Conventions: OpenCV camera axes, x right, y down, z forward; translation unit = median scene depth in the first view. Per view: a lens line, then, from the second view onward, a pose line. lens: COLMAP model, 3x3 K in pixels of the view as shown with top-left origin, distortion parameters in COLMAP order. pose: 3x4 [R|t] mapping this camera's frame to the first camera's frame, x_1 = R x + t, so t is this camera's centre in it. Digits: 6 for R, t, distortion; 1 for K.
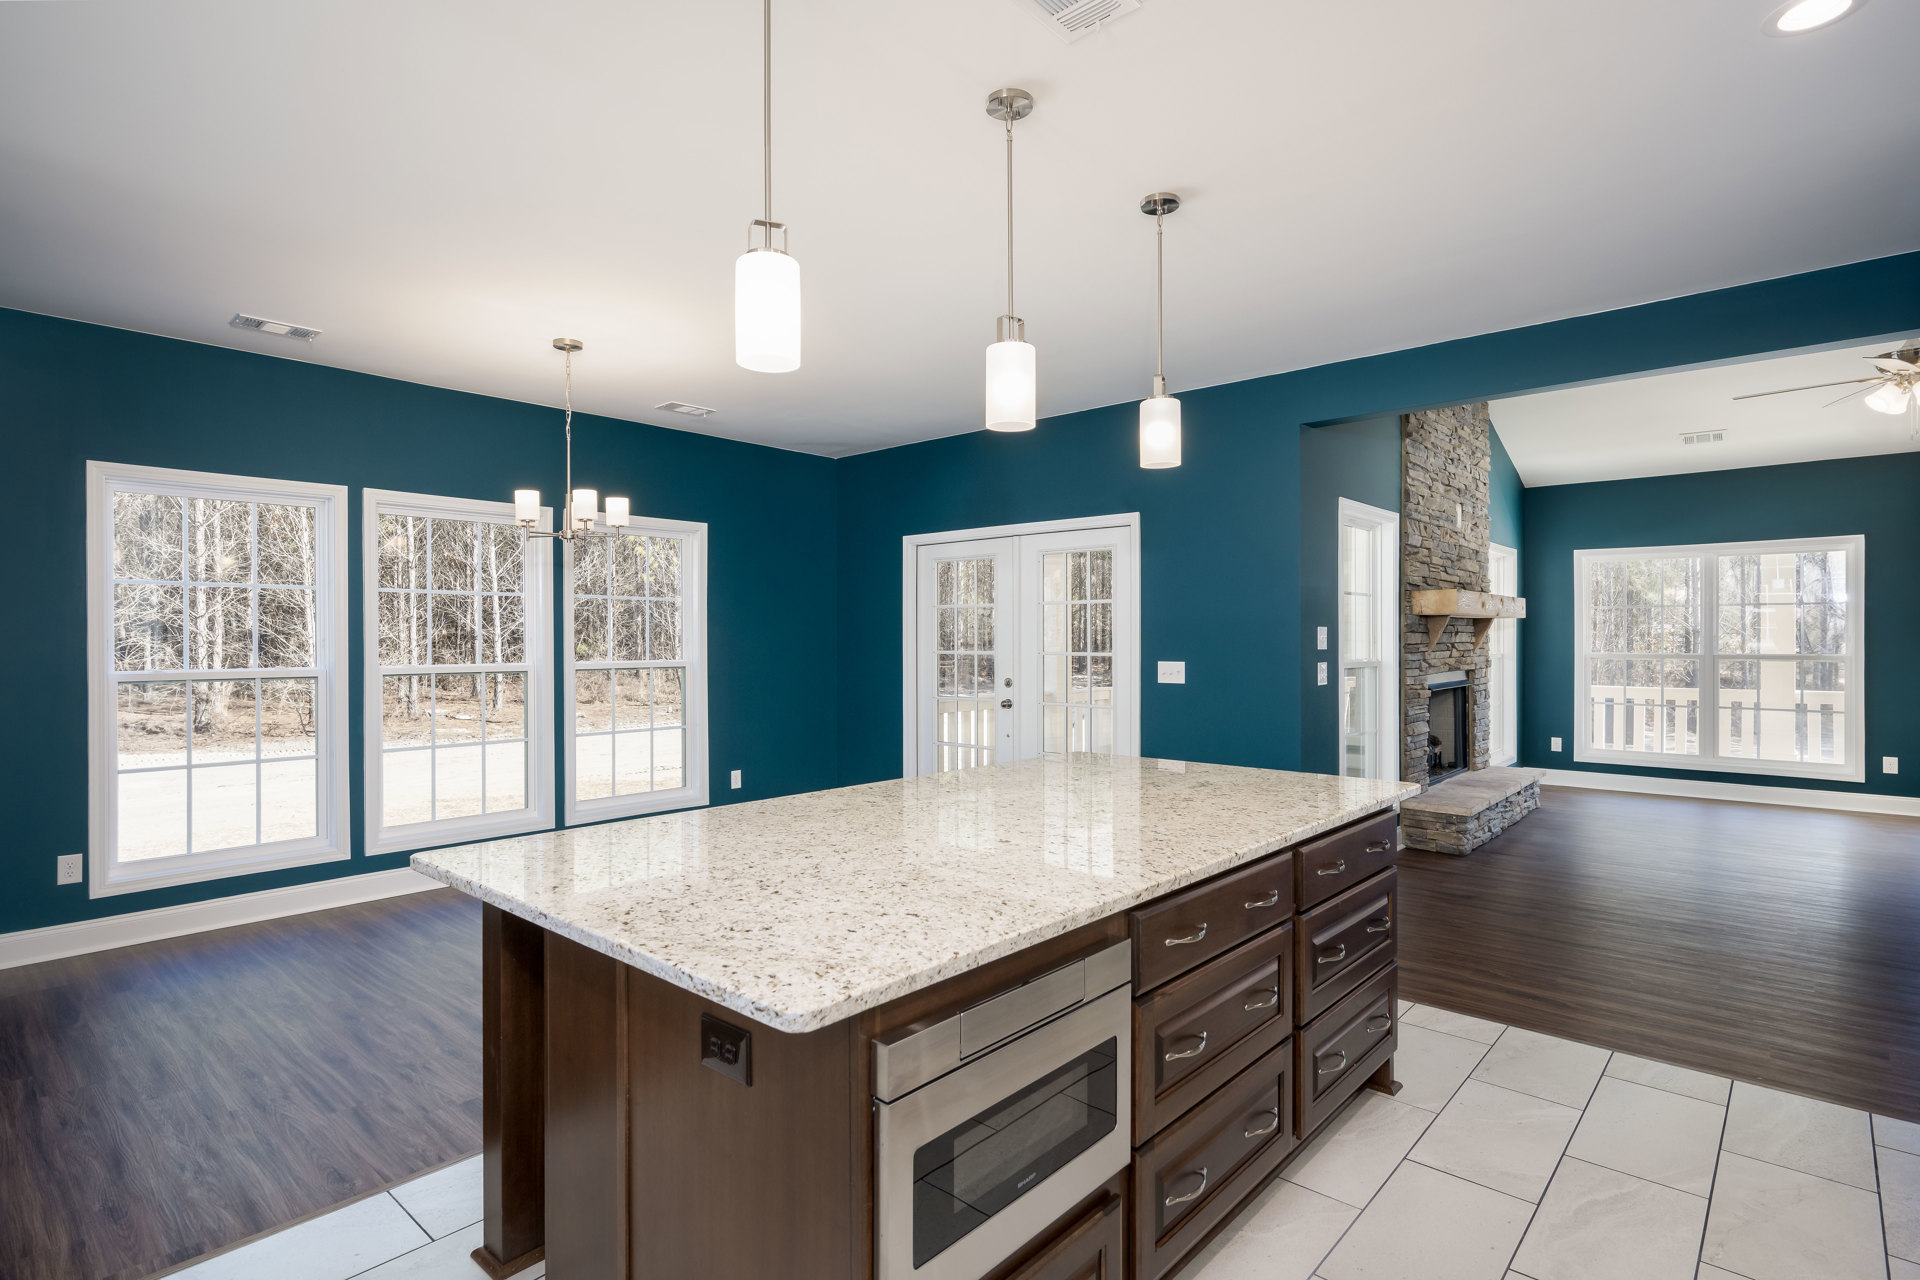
lens RADIAL K [[954.8, 0, 960.0], [0, 954.8, 640.0], [0, 0, 1]] dist [0.001660, 0.000805]
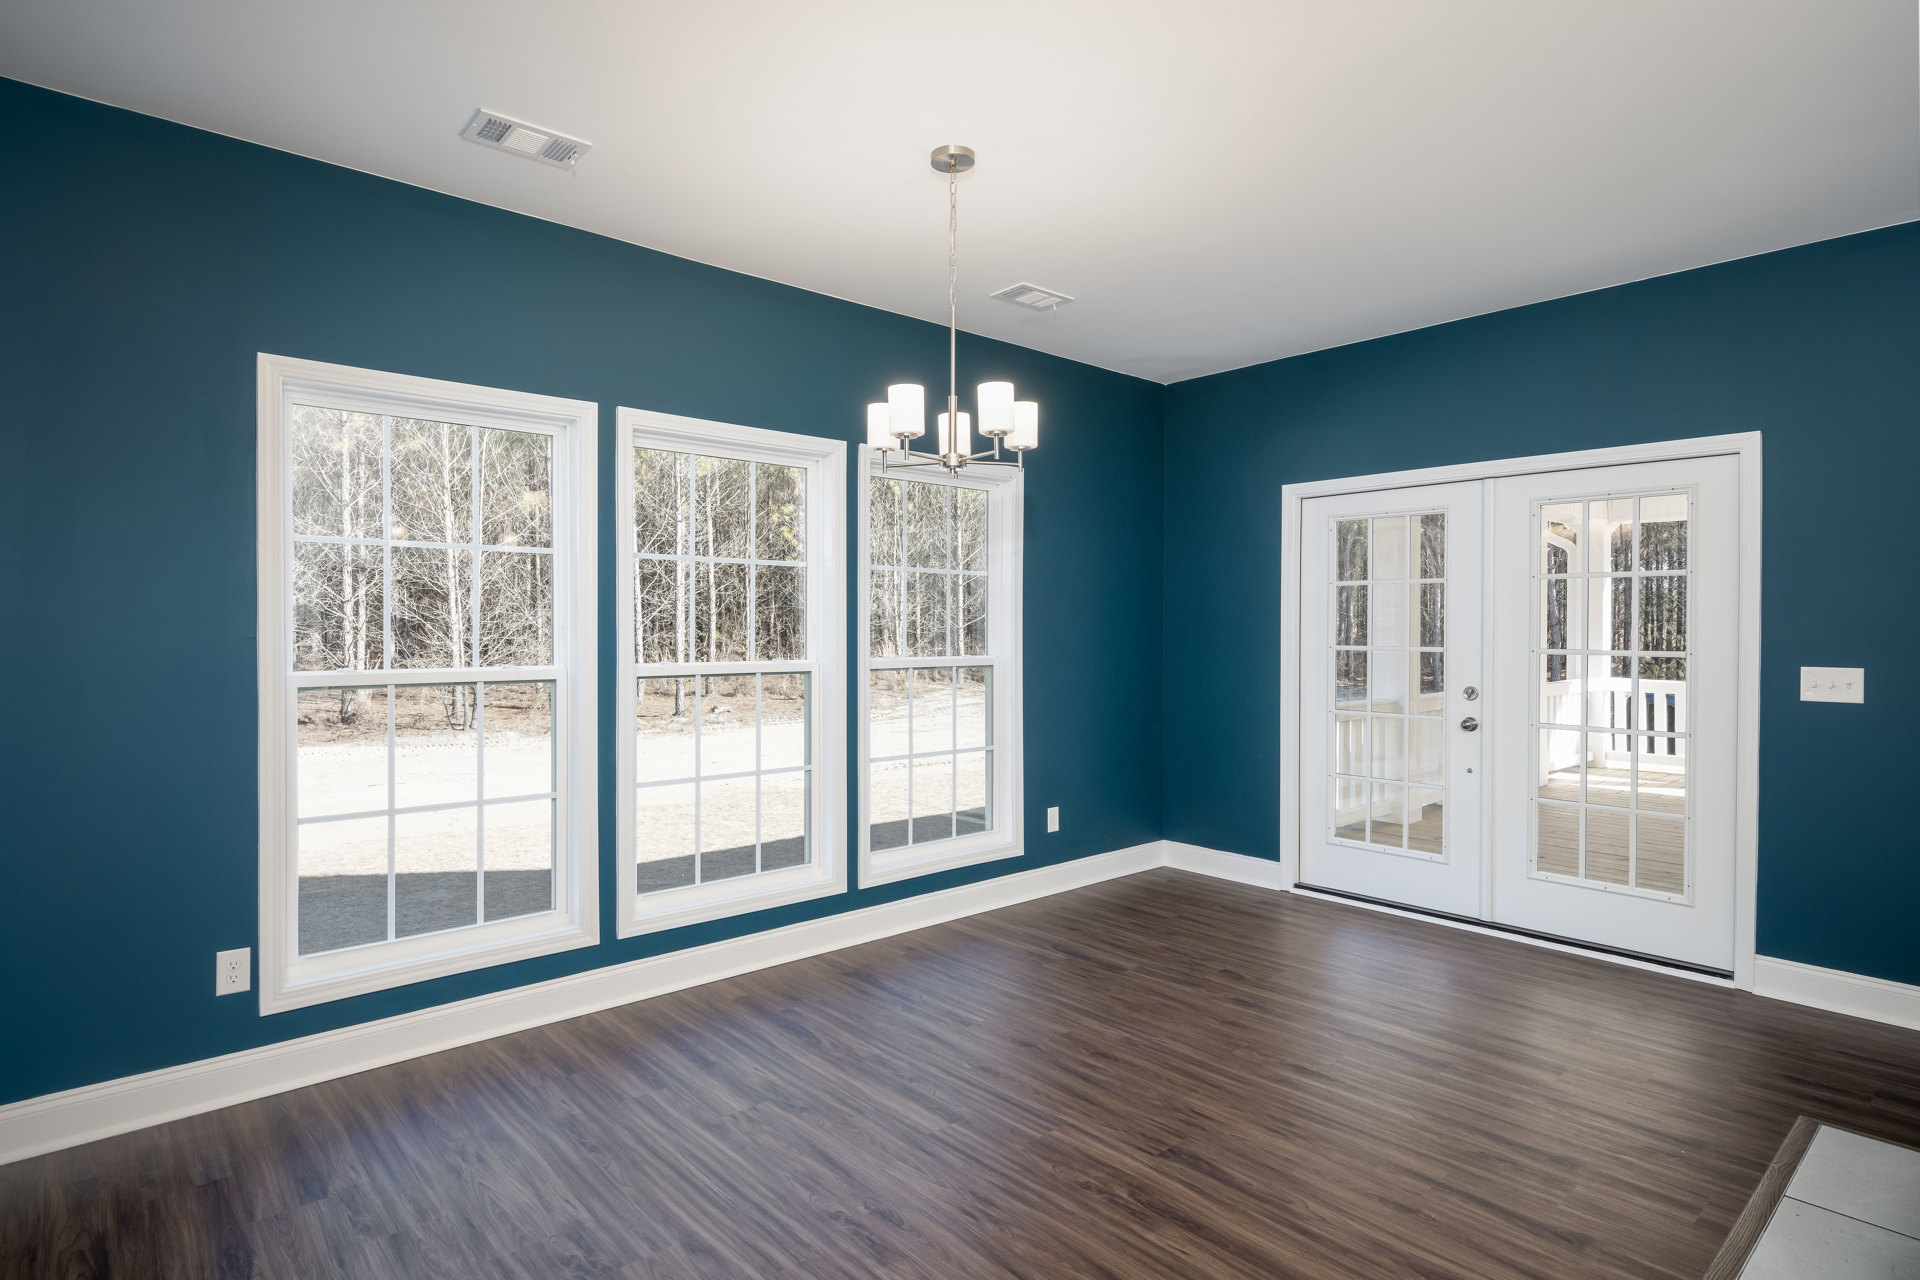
lens RADIAL K [[1003.3, 0, 959.1], [0, 1003.3, 631.6], [0, 0, 1]] dist [-0.000119, 0.000347]
pose [[0.993456, 0.005556, -0.114083, -0.266501], [-0.005292, 0.999983, 0.002614, 0.000514], [0.114096, -0.001993, 0.993468, 0.277809]]
